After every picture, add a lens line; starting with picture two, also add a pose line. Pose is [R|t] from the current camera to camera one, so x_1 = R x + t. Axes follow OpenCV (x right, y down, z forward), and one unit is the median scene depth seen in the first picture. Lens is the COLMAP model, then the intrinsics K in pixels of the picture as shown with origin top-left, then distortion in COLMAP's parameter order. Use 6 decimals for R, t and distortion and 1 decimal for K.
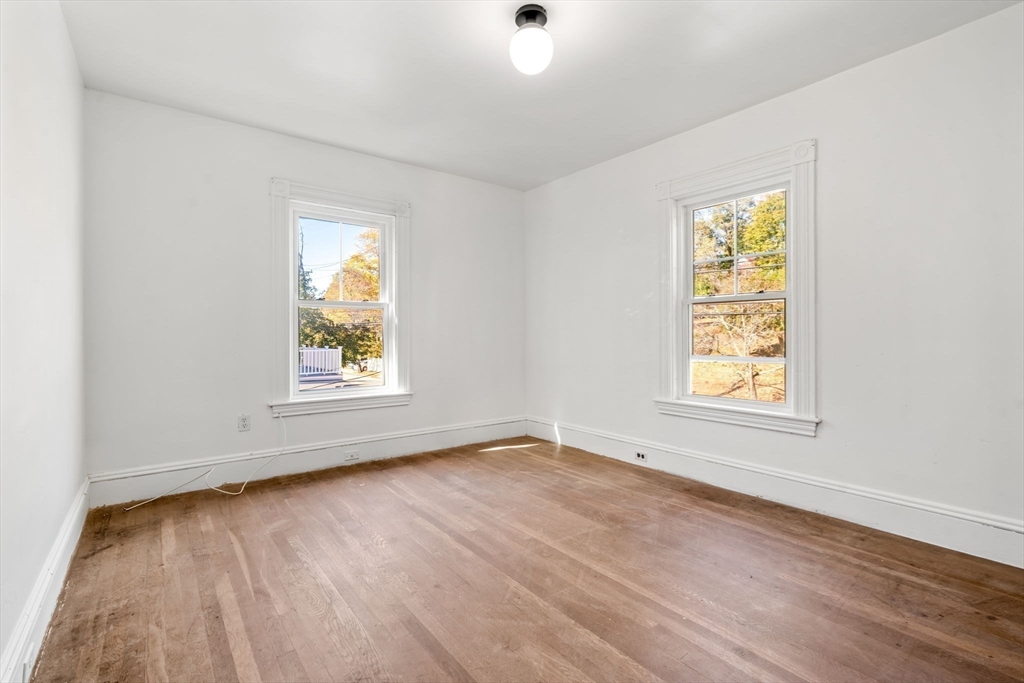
lens RADIAL K [[470.5, 0, 510.2], [0, 470.5, 336.9], [0, 0, 1]] dist [-0.002004, 0.000039]
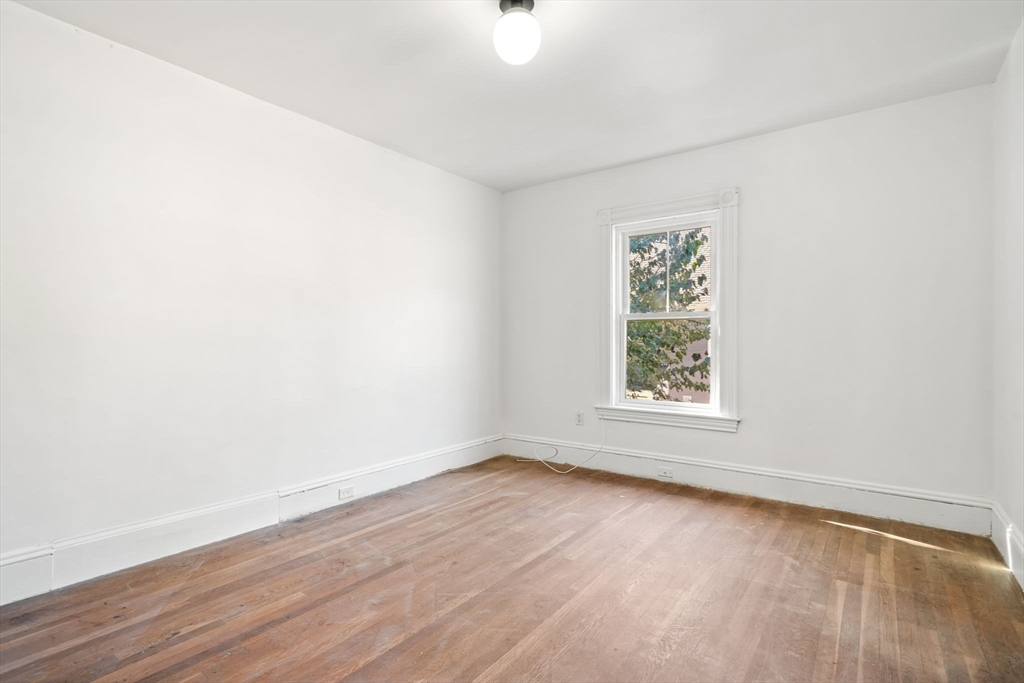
lens RADIAL K [[499.2, 0, 509.0], [0, 499.2, 344.0], [0, 0, 1]] dist [-0.001102, 0.001258]
pose [[0.268184, 0.000037, -0.963368, 0.648953], [-0.009008, 0.999956, -0.002470, -0.006082], [0.963325, 0.009340, 0.268173, 0.480056]]
